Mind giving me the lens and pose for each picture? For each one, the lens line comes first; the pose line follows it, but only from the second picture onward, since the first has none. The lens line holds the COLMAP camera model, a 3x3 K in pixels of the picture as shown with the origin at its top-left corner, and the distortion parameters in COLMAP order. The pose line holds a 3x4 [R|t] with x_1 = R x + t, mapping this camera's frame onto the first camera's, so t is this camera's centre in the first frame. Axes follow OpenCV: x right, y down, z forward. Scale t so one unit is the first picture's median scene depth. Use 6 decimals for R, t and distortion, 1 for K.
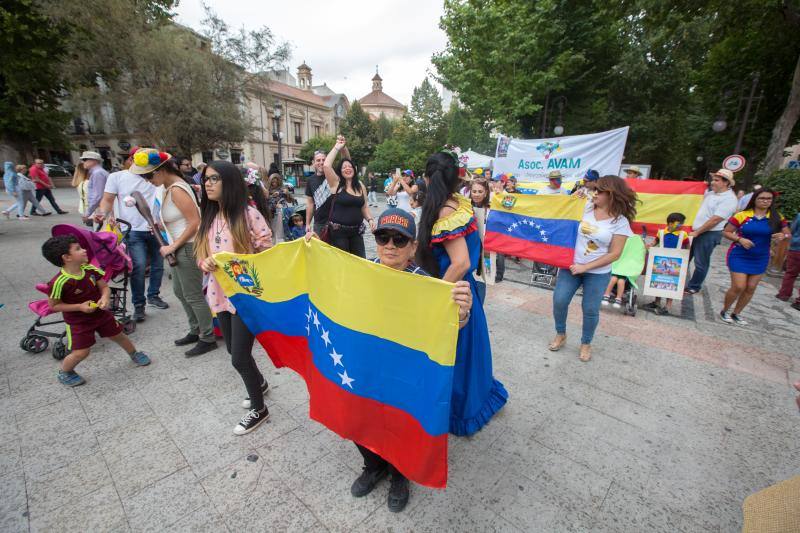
lens RADIAL K [[361.3, 0, 400.0], [0, 361.3, 266.5], [0, 0, 1]] dist [-0.042309, 0.012127]
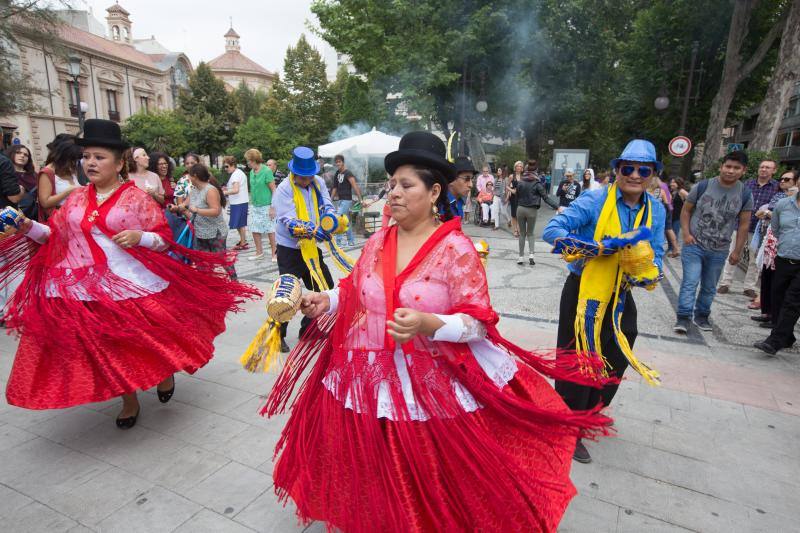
lens RADIAL K [[481.8, 0, 400.0], [0, 481.8, 266.5], [0, 0, 1]] dist [-0.031401, 0.036411]
pose [[0.967299, -0.057625, 0.247007, -0.004687], [0.068971, 0.996913, -0.037523, -0.001725], [-0.244082, 0.053332, 0.968287, 0.020332]]
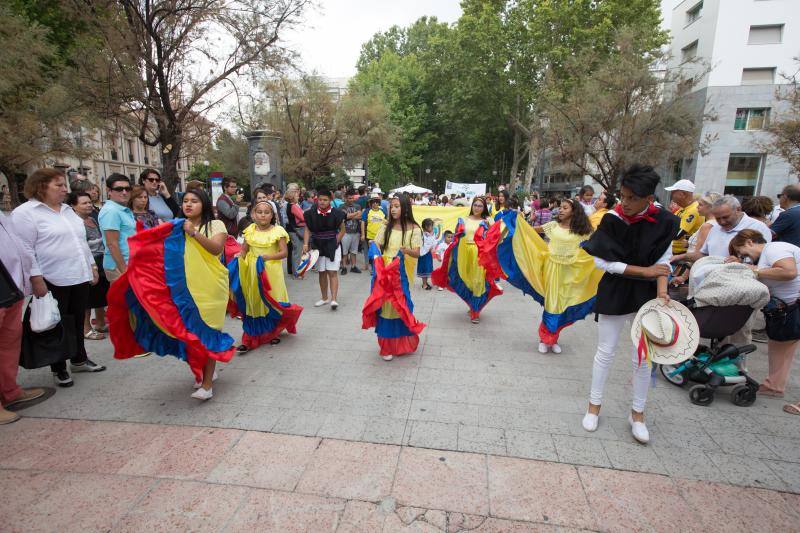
lens RADIAL K [[414.9, 0, 400.0], [0, 414.9, 266.5], [0, 0, 1]] dist [-0.034163, 0.001222]
pose [[0.847955, -0.101737, 0.520214, -0.452814], [0.137529, 0.990026, -0.030556, 0.088339], [-0.511917, 0.097455, 0.853489, -0.391798]]
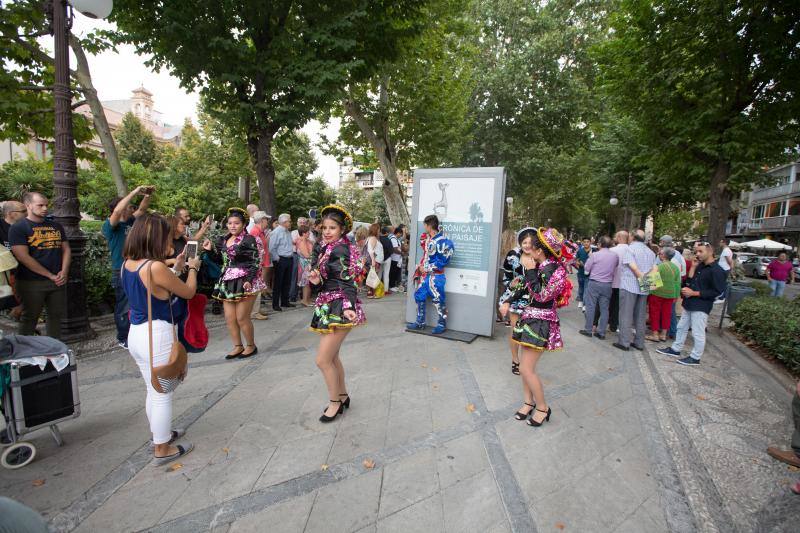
lens RADIAL K [[362.8, 0, 400.0], [0, 362.8, 266.5], [0, 0, 1]] dist [-0.038058, 0.011767]
pose [[0.984206, -0.002663, 0.177005, 0.296466], [0.029294, 0.988552, -0.148011, -0.085295], [-0.174585, 0.150859, 0.973017, 0.382577]]
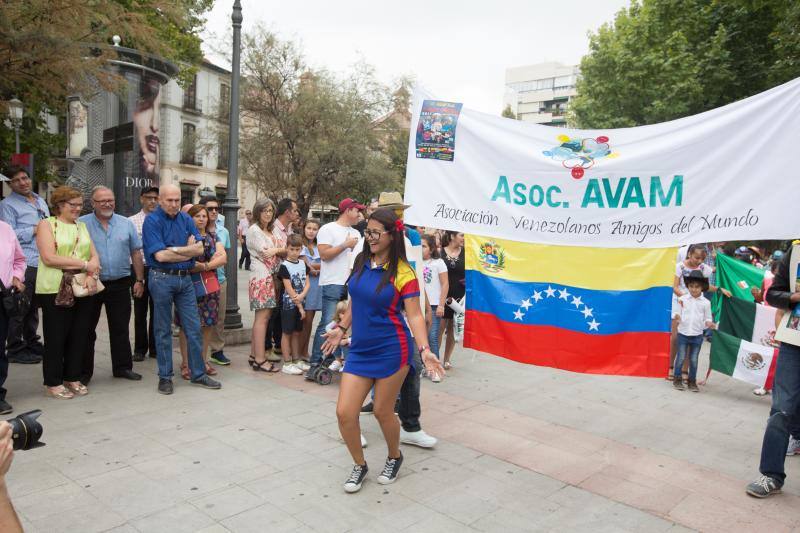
lens RADIAL K [[596.6, 0, 400.0], [0, 596.6, 266.5], [0, 0, 1]] dist [-0.008467, 0.047649]
pose [[0.999278, 0.037997, -0.000473, -0.145812], [-0.037407, 0.981406, -0.188263, 0.033575], [-0.006690, 0.188144, 0.982119, -0.143183]]
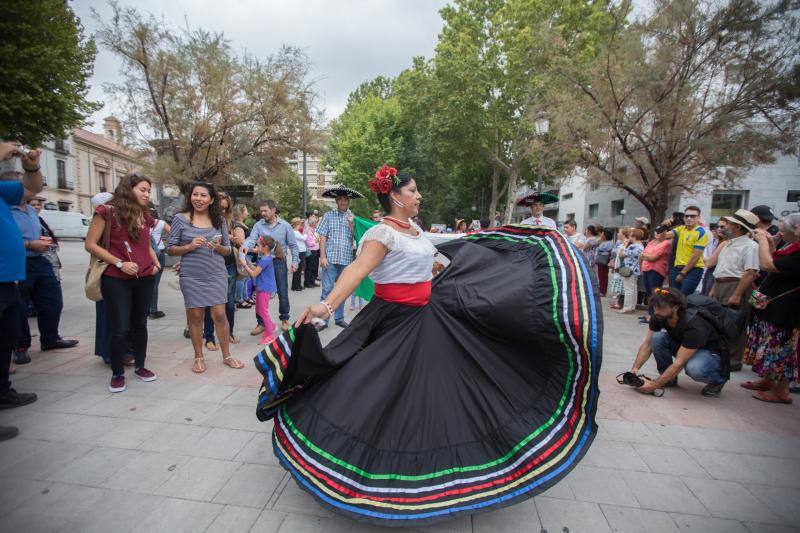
lens RADIAL K [[362.8, 0, 400.0], [0, 362.8, 266.5], [0, 0, 1]] dist [-0.038058, 0.011767]
pose [[0.835940, -0.052977, 0.546258, -0.321186], [0.133564, 0.985043, -0.108862, 0.066652], [-0.532320, 0.163963, 0.830513, -0.258722]]
